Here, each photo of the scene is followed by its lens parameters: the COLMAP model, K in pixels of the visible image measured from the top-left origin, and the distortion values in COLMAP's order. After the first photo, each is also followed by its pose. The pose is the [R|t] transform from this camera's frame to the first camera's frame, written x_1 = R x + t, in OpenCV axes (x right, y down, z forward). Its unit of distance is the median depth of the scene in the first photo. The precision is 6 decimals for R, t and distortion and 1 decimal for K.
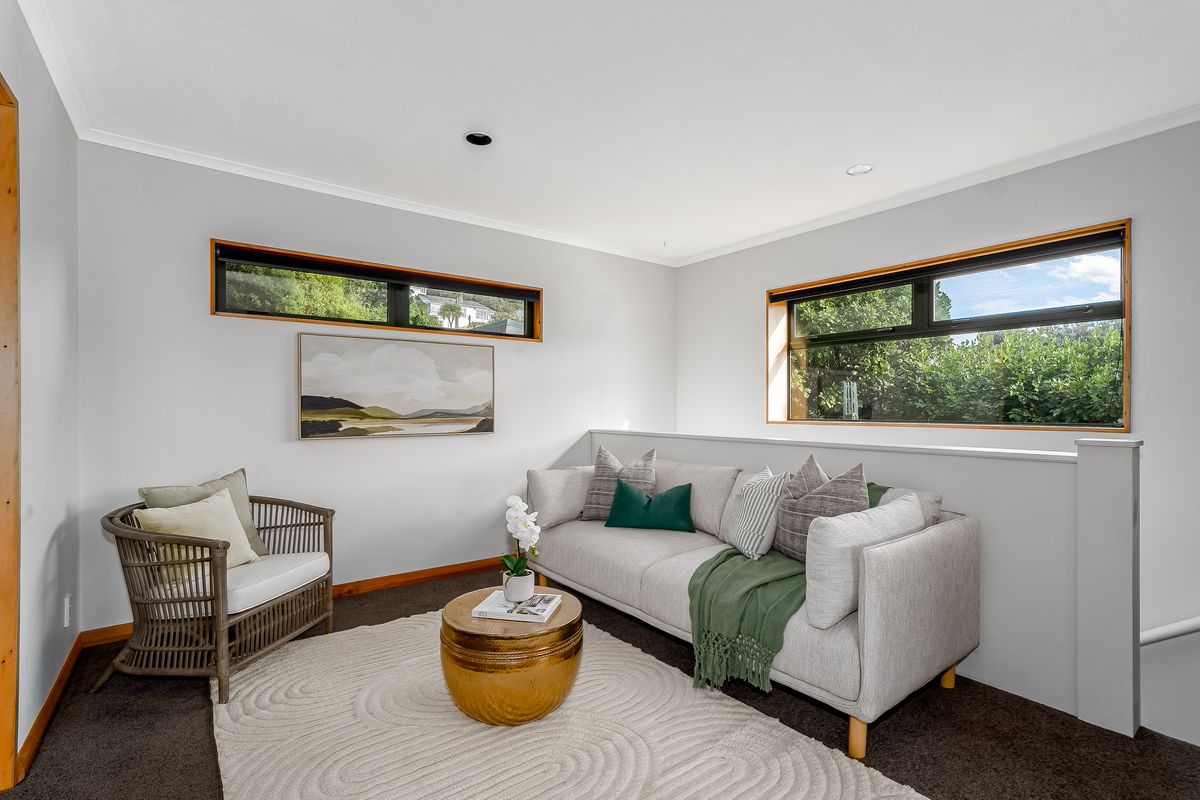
lens RADIAL K [[545.9, 0, 600.0], [0, 545.9, 400.0], [0, 0, 1]] dist [-0.000091, -0.000010]
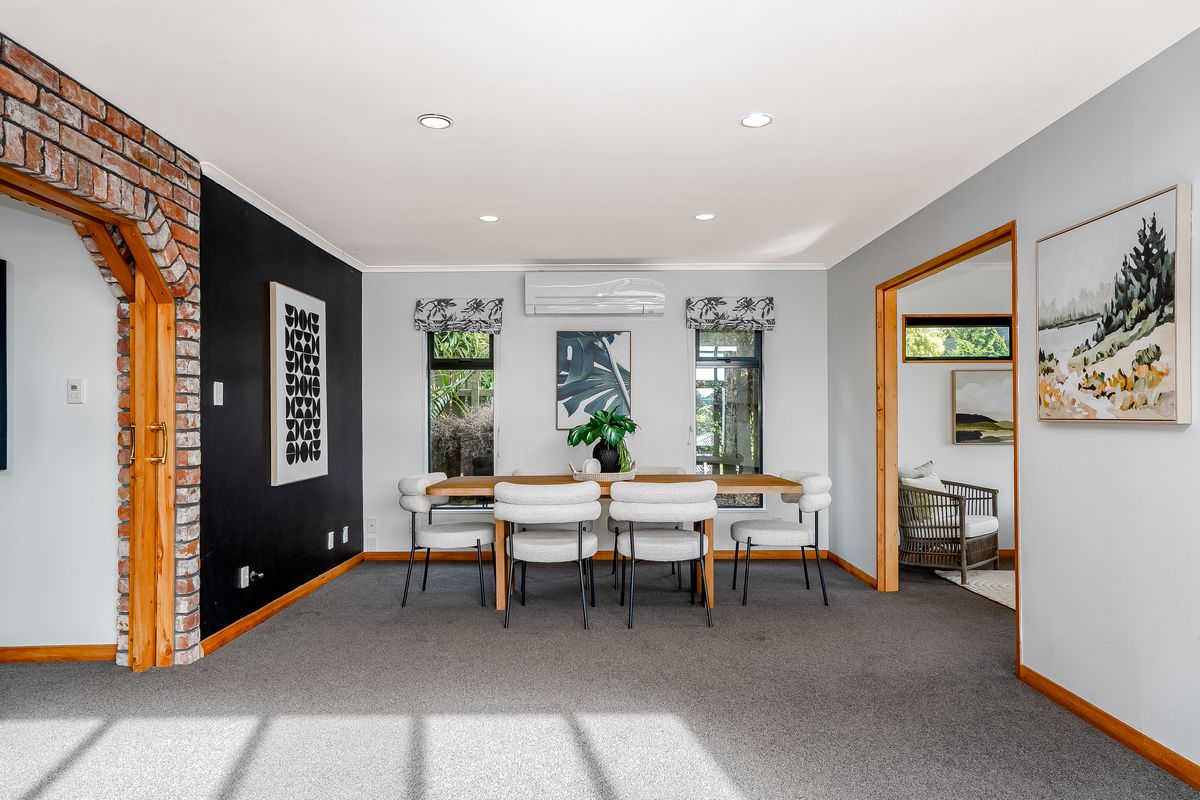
lens RADIAL K [[758.0, 0, 602.1], [0, 758.0, 412.4], [0, 0, 1]] dist [-0.006374, 0.046460]
pose [[0.802782, -0.007272, -0.596228, -0.099312], [0.010360, 0.999945, 0.001752, -0.024382], [0.596182, -0.007583, 0.802813, -1.170037]]
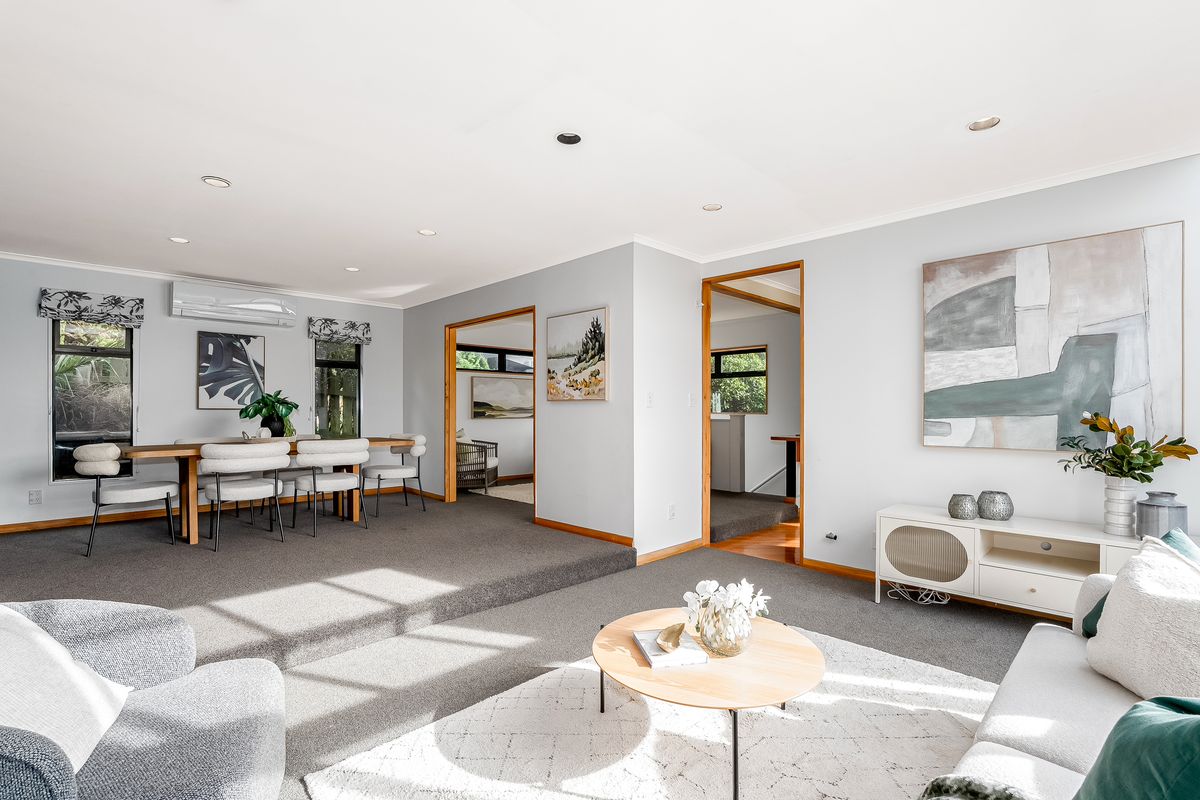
lens RADIAL K [[557.5, 0, 600.0], [0, 557.5, 400.0], [0, 0, 1]] dist [-0.000606, 0.000172]
pose [[0.991128, 0.002331, 0.132890, -0.306727], [-0.001291, 0.999968, -0.007911, 0.005253], [-0.132905, 0.007670, 0.991099, -1.633988]]
